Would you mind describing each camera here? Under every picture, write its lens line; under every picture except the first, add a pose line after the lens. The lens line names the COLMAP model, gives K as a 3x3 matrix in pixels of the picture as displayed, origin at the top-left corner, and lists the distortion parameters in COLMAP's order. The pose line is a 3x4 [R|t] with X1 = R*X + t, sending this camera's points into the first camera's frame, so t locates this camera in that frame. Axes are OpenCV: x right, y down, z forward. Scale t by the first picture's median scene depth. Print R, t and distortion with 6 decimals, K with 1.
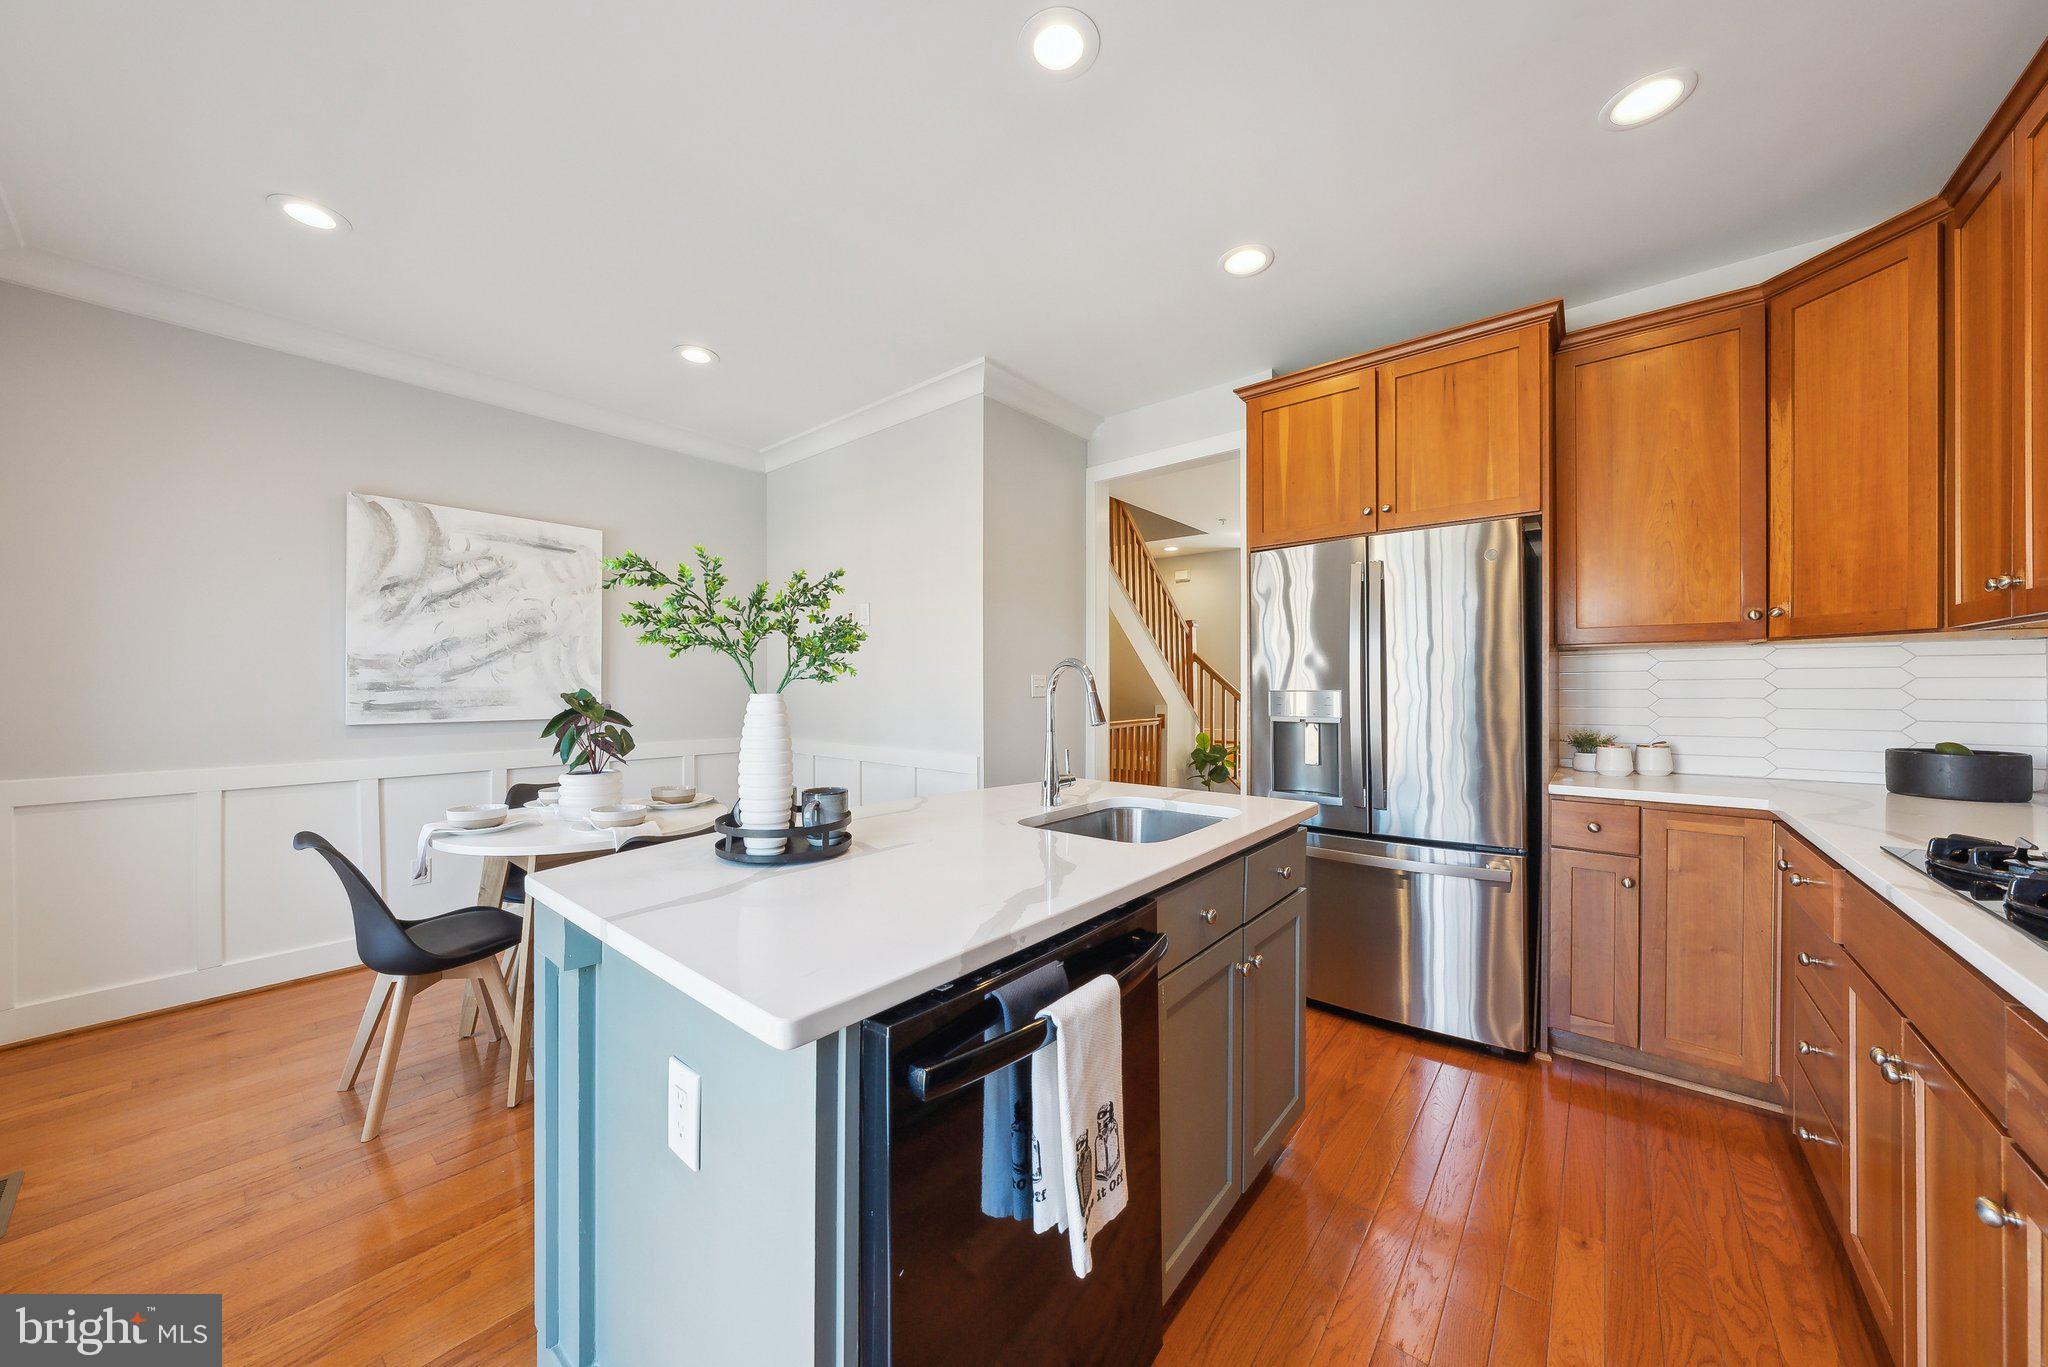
lens RADIAL K [[701.6, 0, 1017.7], [0, 701.6, 684.3], [0, 0, 1]] dist [-0.001608, 0.000617]
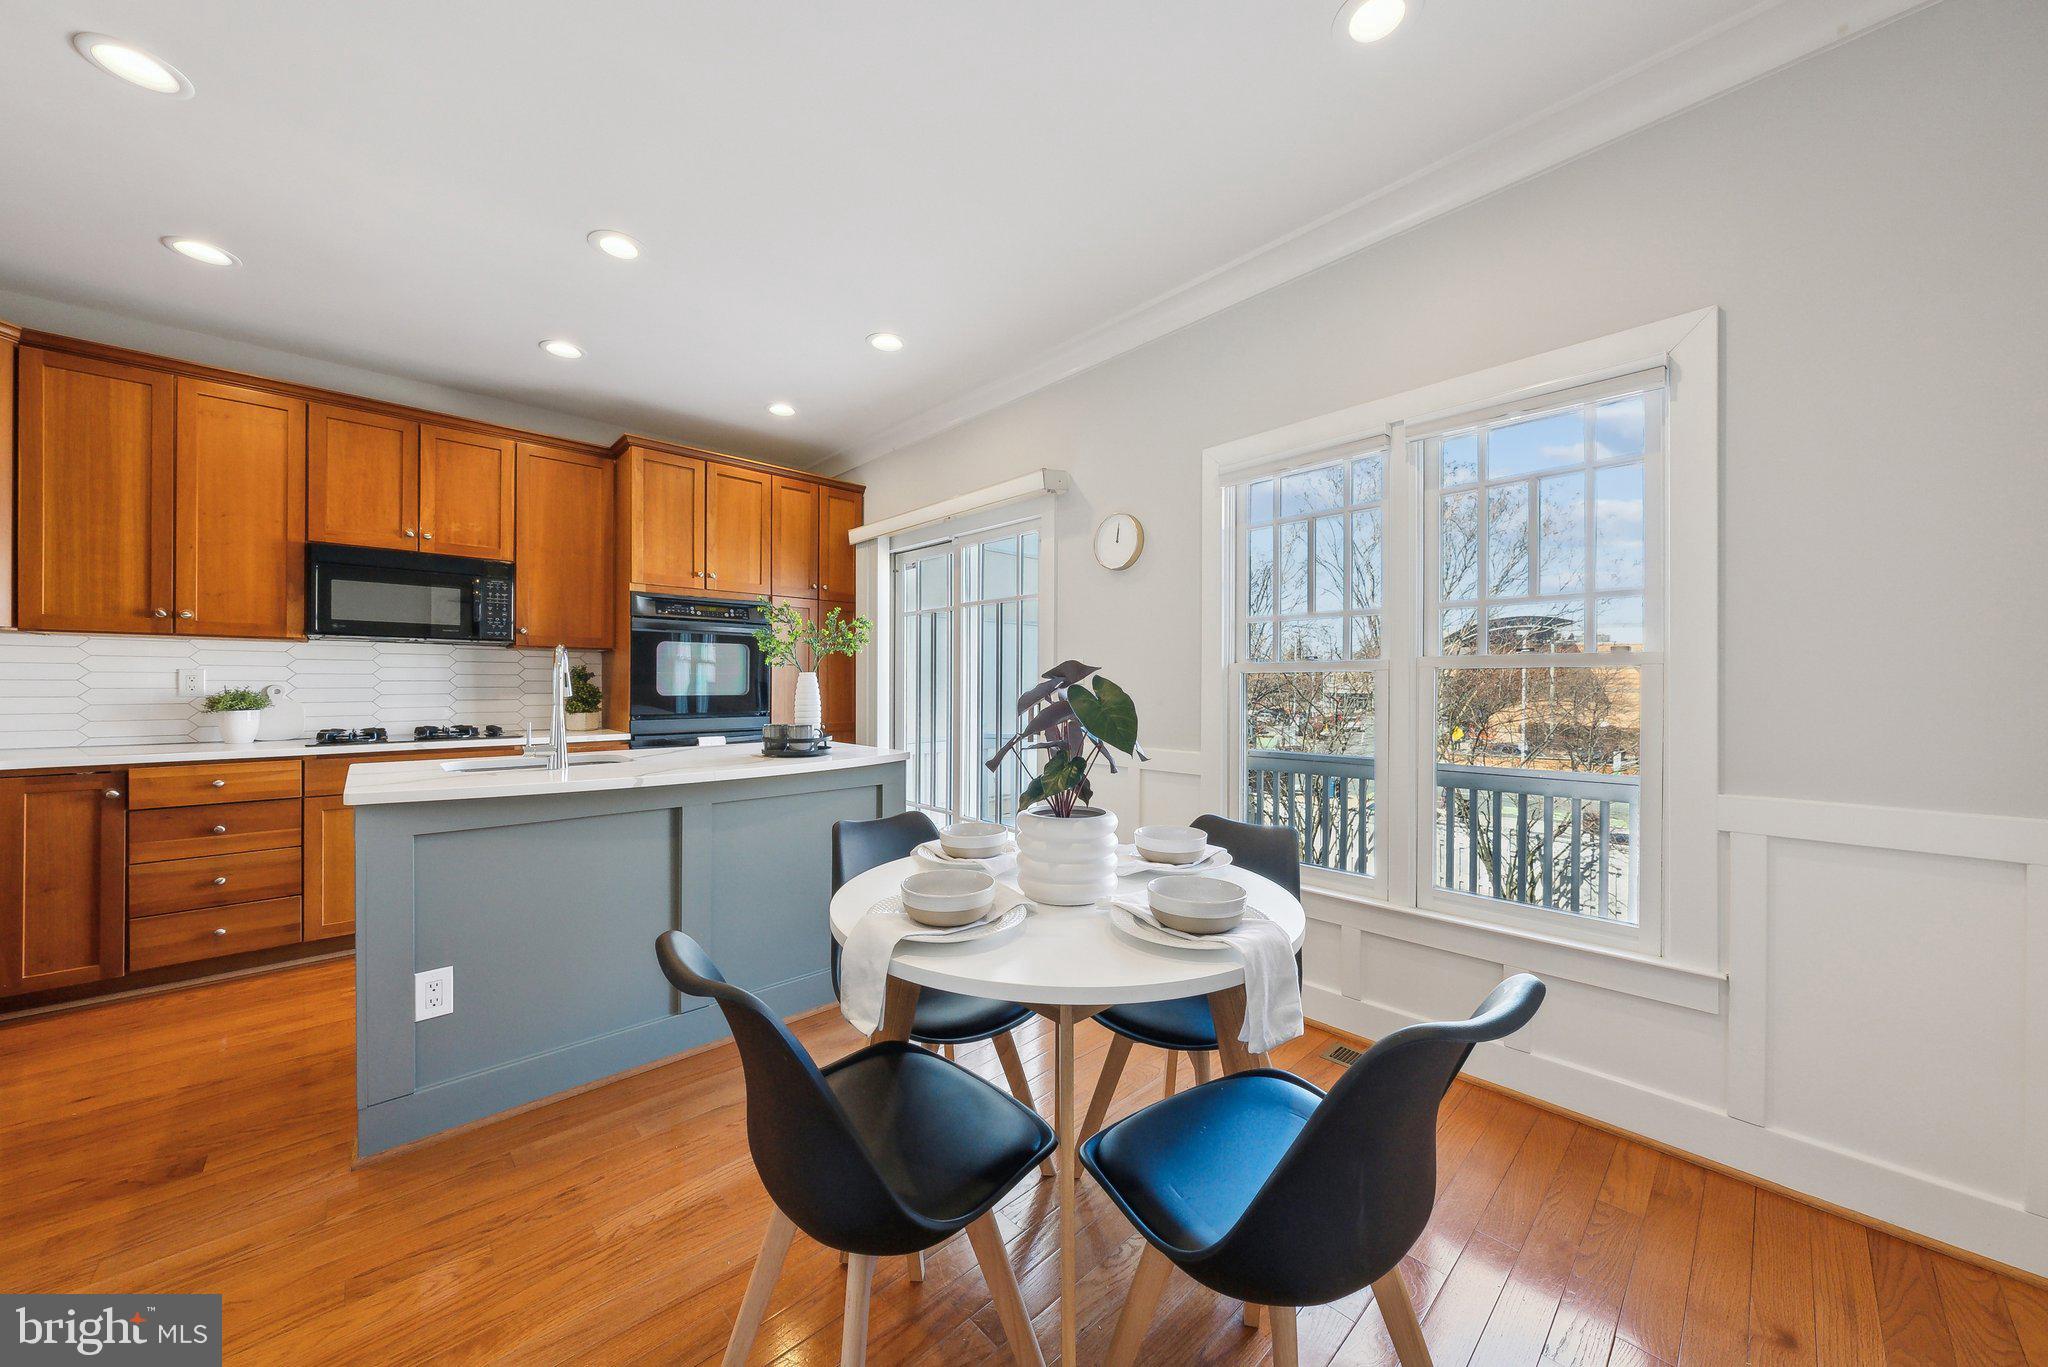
lens RADIAL K [[701.6, 0, 1005.1], [0, 701.6, 687.8], [0, 0, 1]] dist [-0.001608, 0.000617]
pose [[-0.992840, -0.002623, 0.119426, -0.725400], [-0.002536, 0.999996, 0.000879, 0.030085], [-0.119428, 0.000570, -0.992843, 1.840954]]
